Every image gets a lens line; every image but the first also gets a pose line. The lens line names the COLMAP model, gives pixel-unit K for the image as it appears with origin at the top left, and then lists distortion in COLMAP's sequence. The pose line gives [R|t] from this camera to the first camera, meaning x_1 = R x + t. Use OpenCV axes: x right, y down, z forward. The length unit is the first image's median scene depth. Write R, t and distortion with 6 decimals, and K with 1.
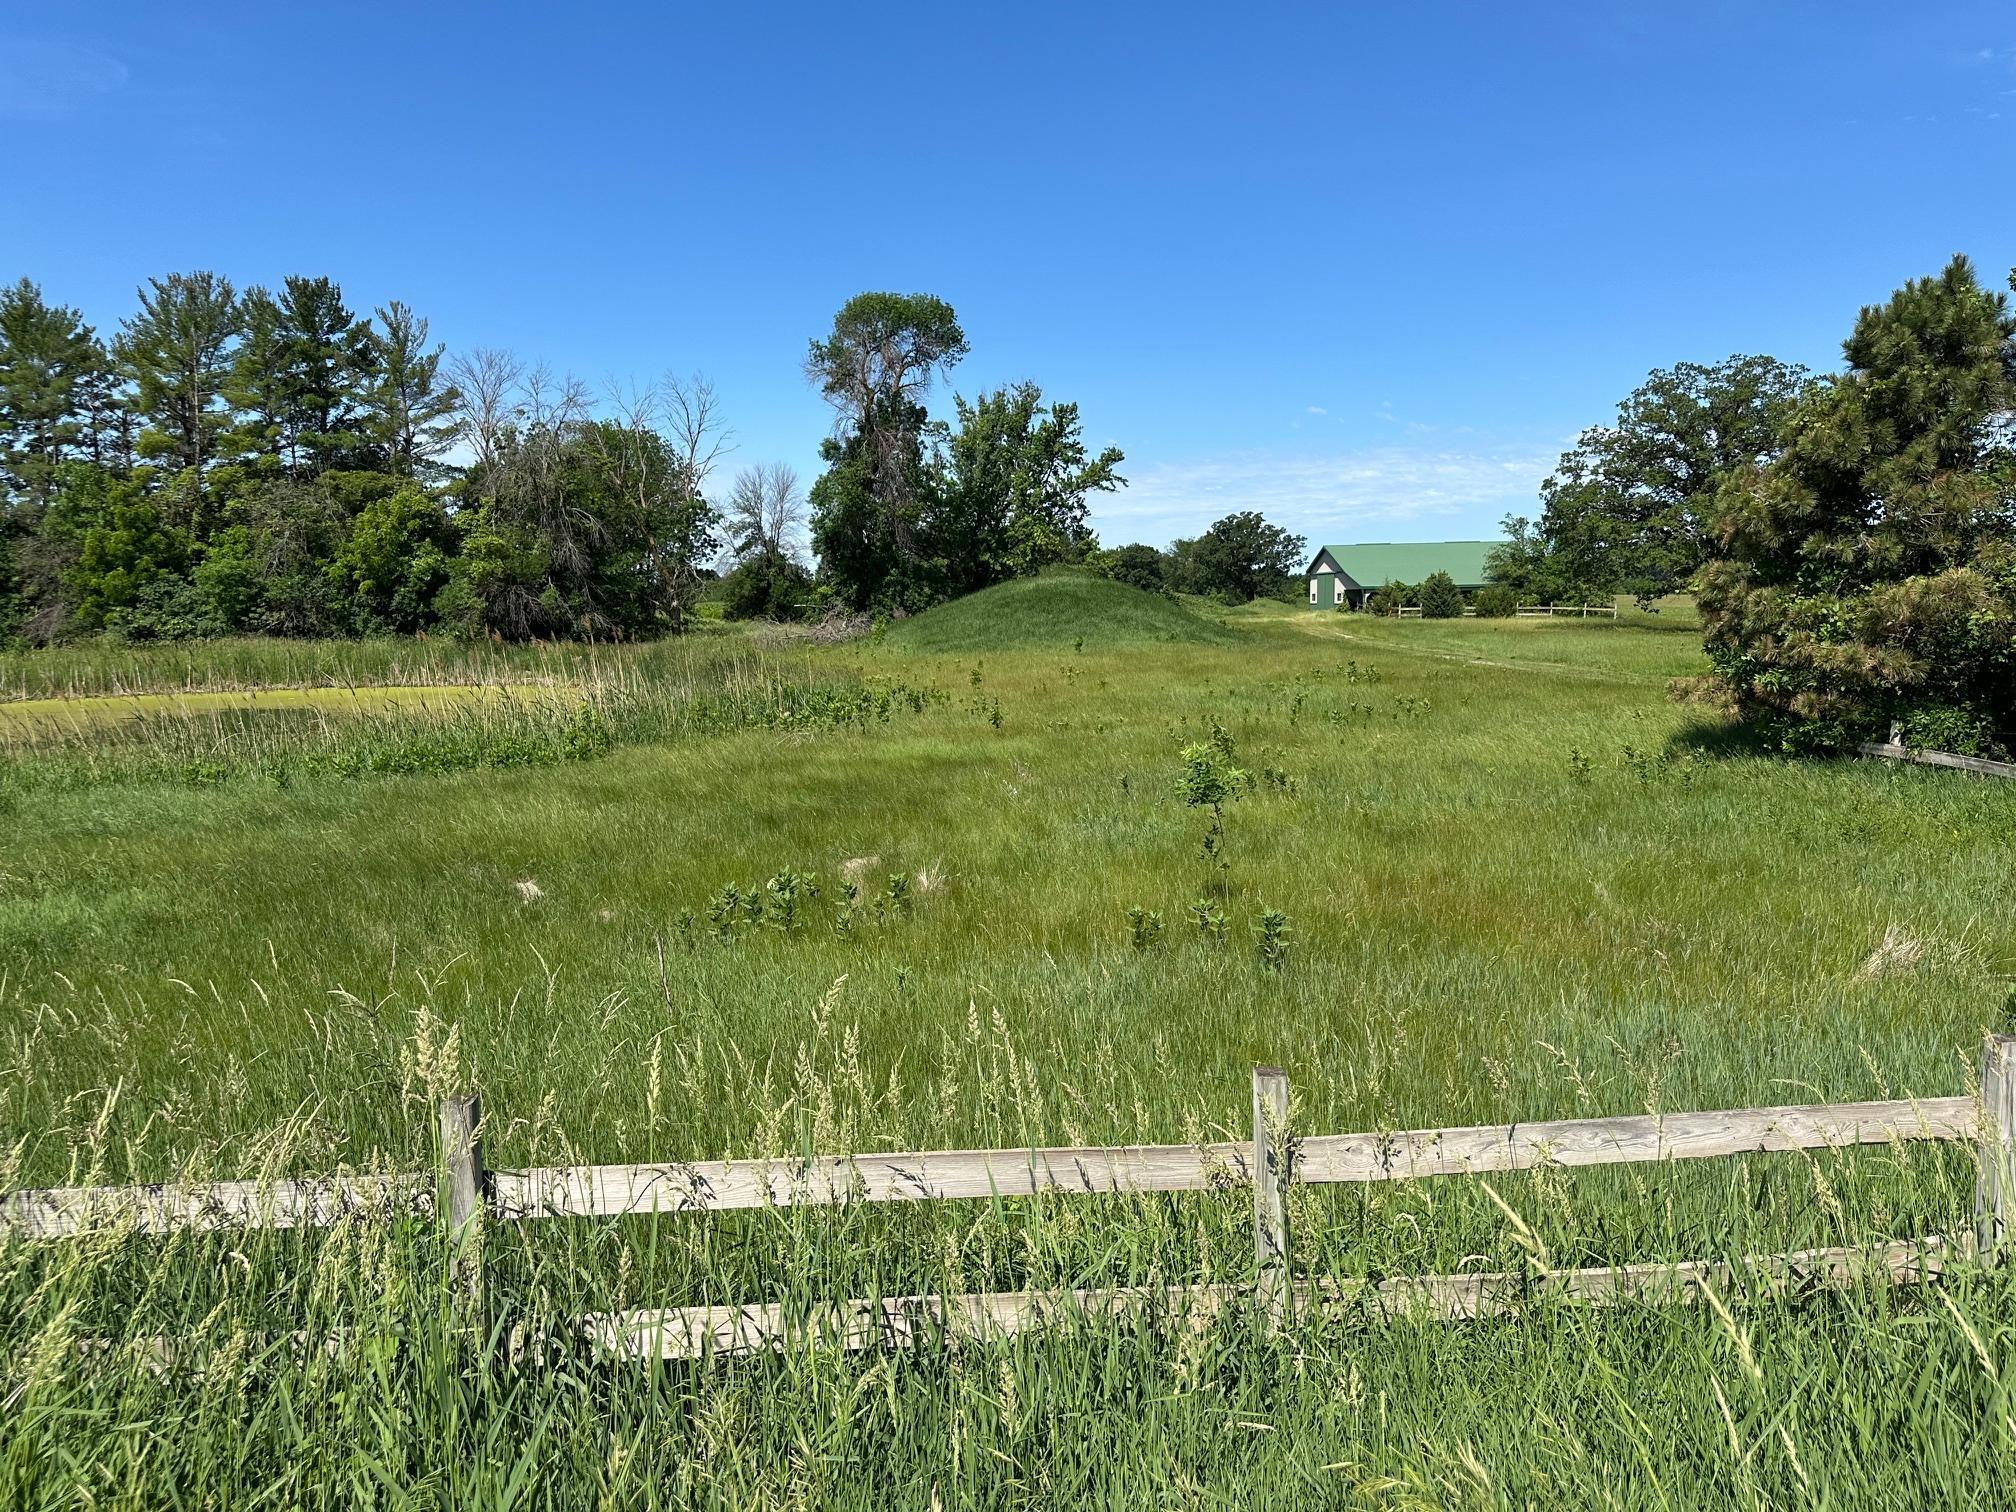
lens RADIAL K [[1452.5, 0, 959.5], [0, 1452.5, 749.5], [0, 0, 1]] dist [0.042168, -0.081319]
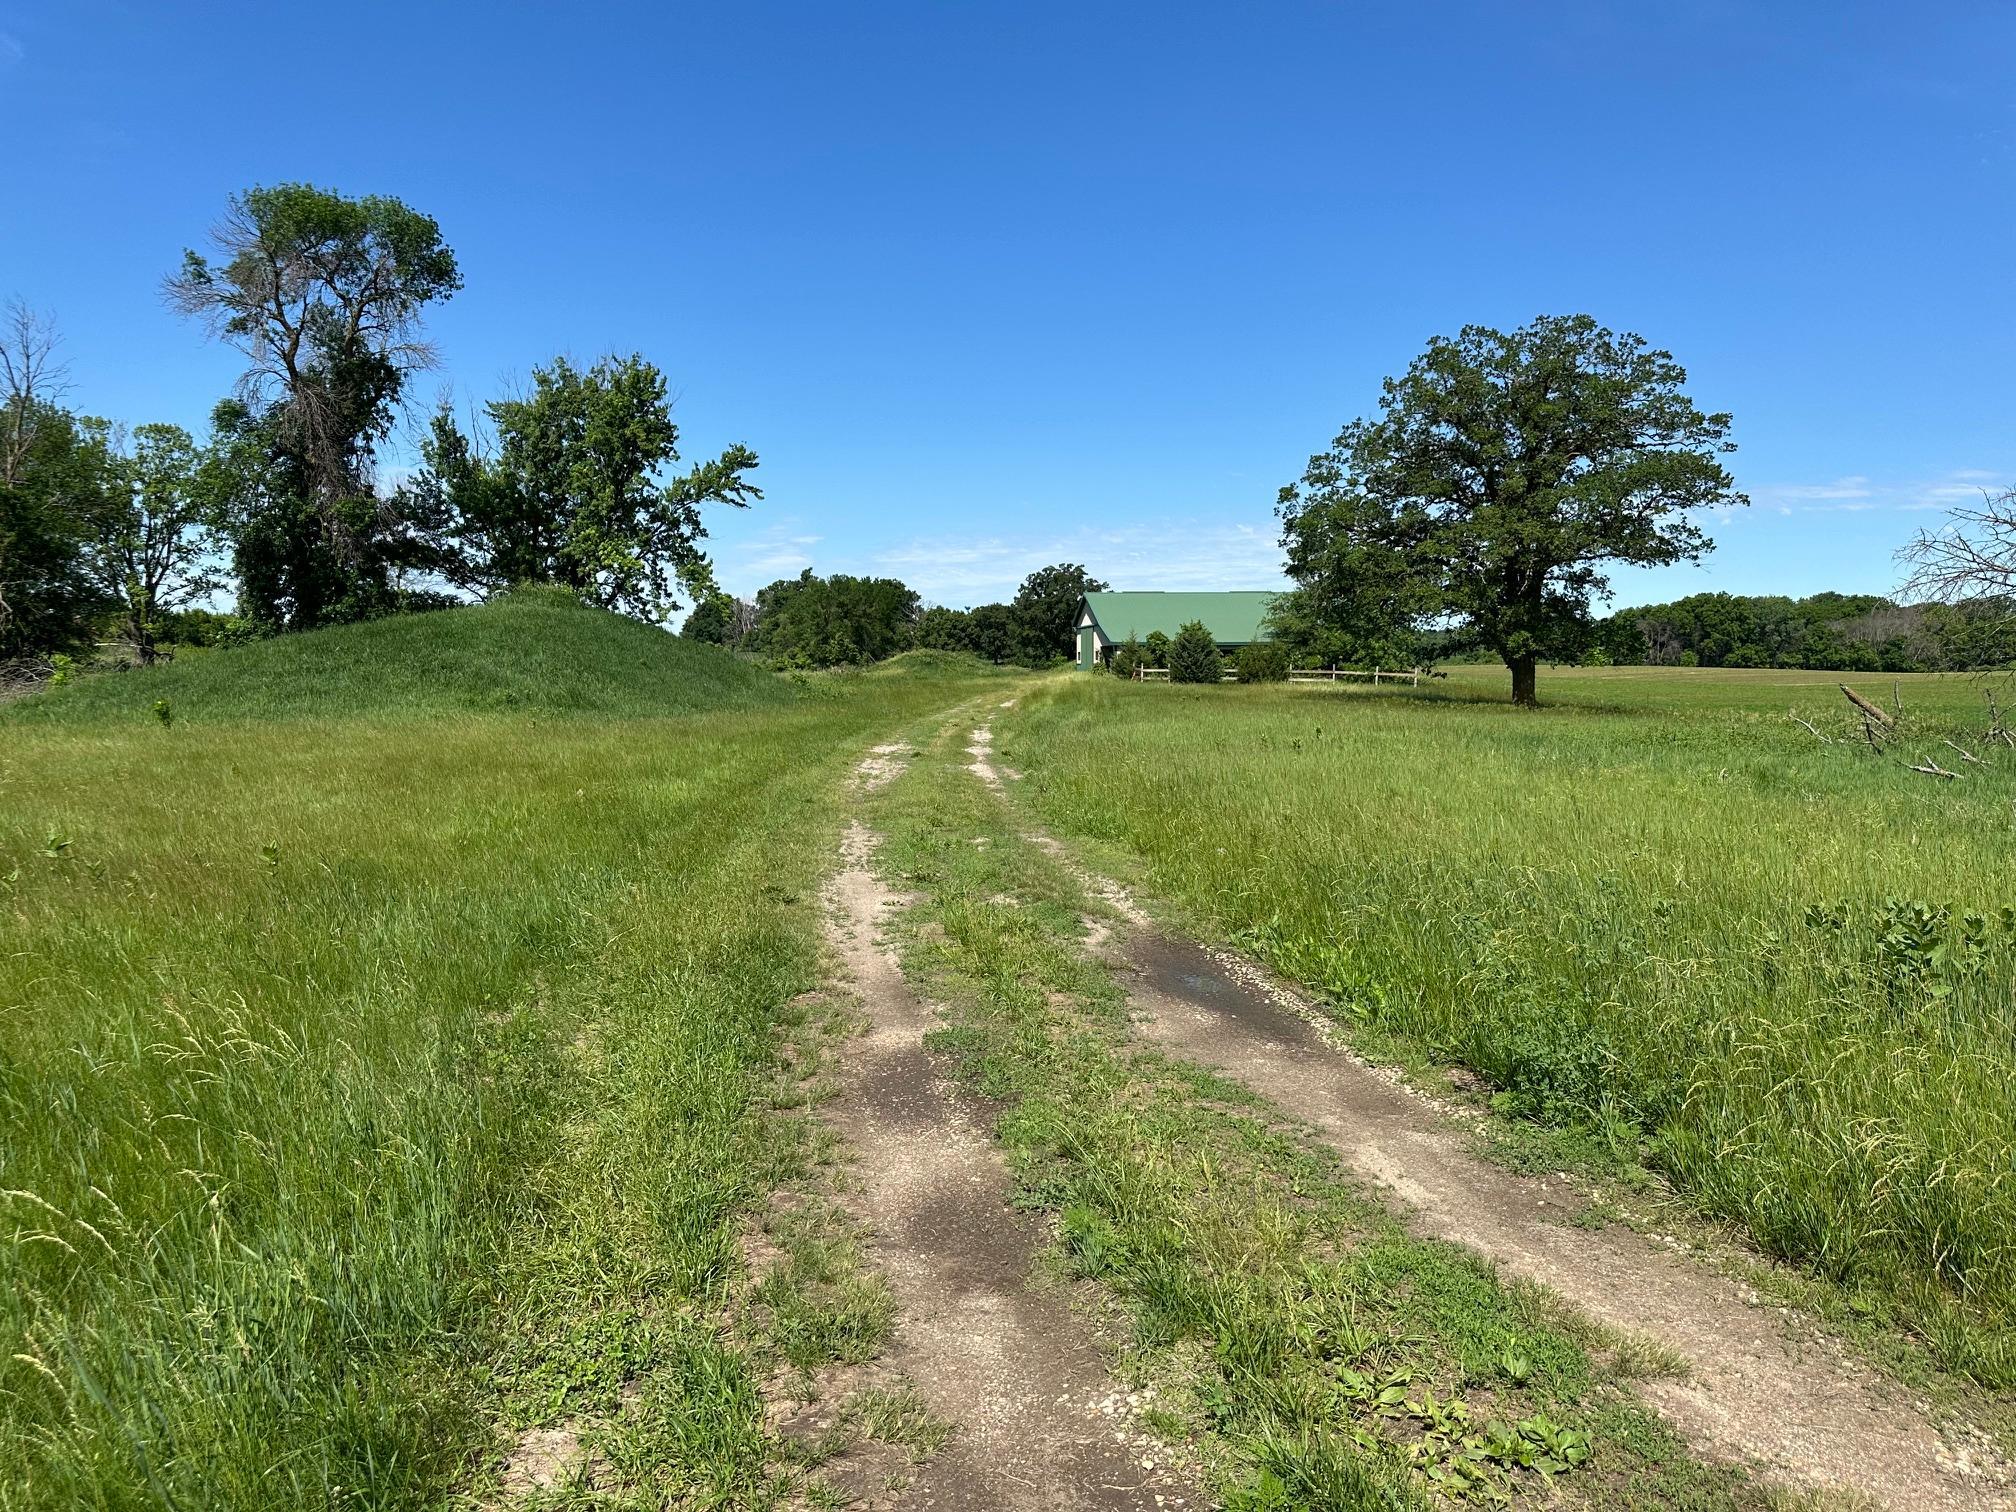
lens RADIAL K [[1452.5, 0, 959.5], [0, 1452.5, 749.5], [0, 0, 1]] dist [0.042168, -0.081319]
pose [[0.998276, 0.010591, 0.057727, 0.160877], [-0.008074, 0.999014, -0.043663, -0.020607], [-0.058132, 0.043122, 0.997377, 0.242686]]
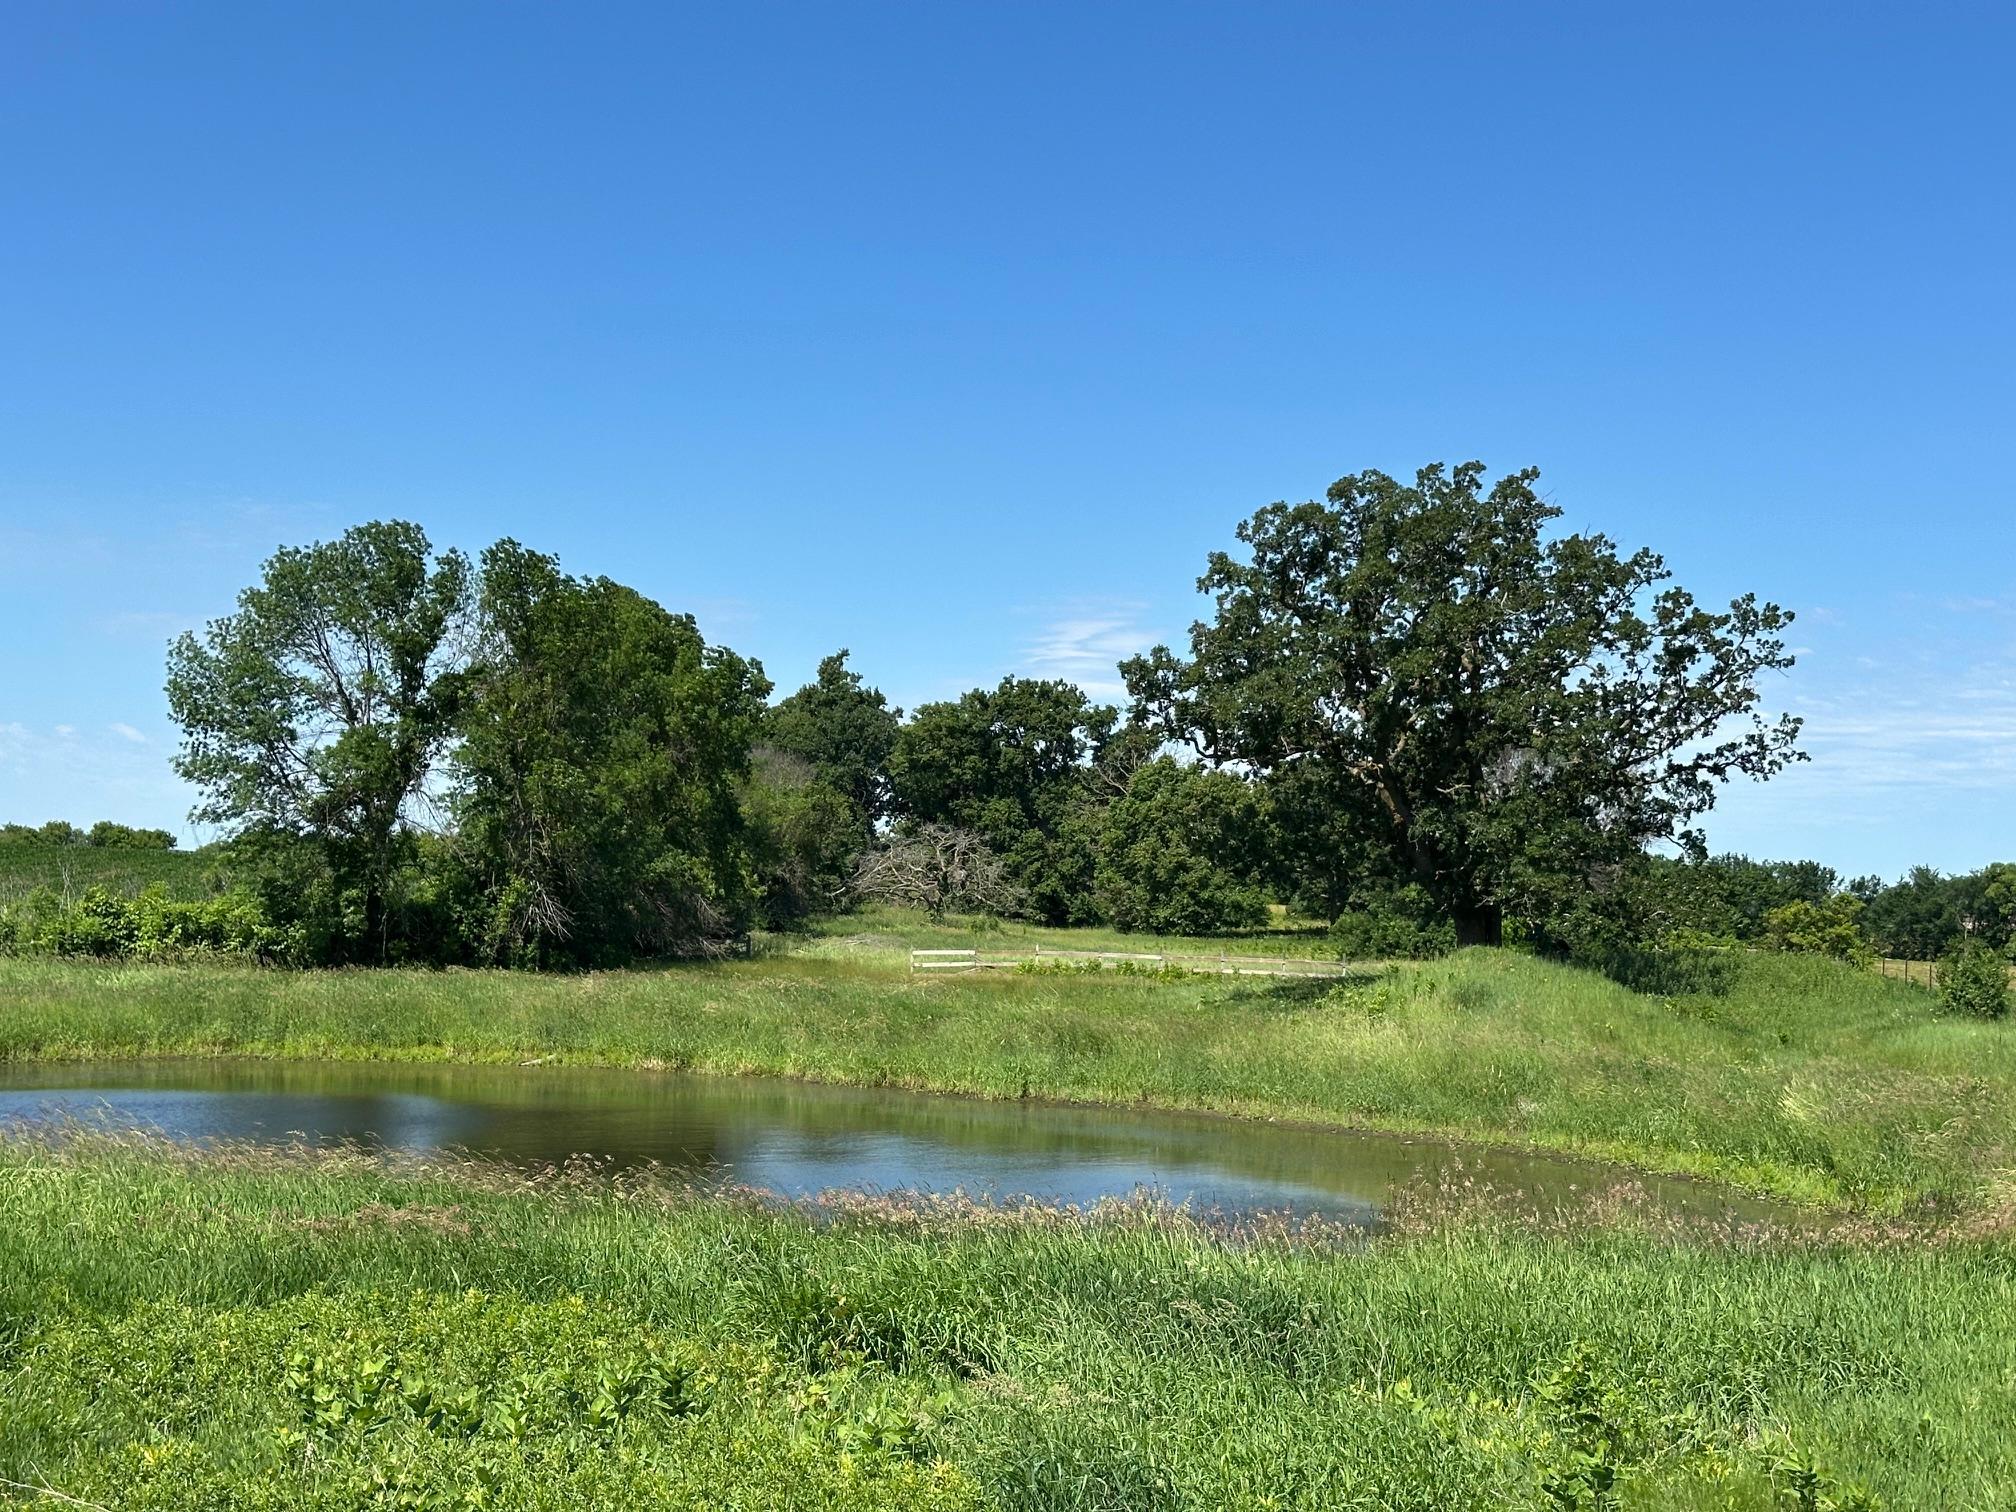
lens RADIAL K [[3103.7, 0, 1022.2], [0, 3103.7, 759.7], [0, 0, 1]] dist [0.059592, 0.062304]
pose [[0.996524, 0.035669, -0.075282, 0.342942], [-0.046788, 0.987343, -0.151542, -0.131711], [0.068924, 0.154538, 0.985580, 1.232054]]
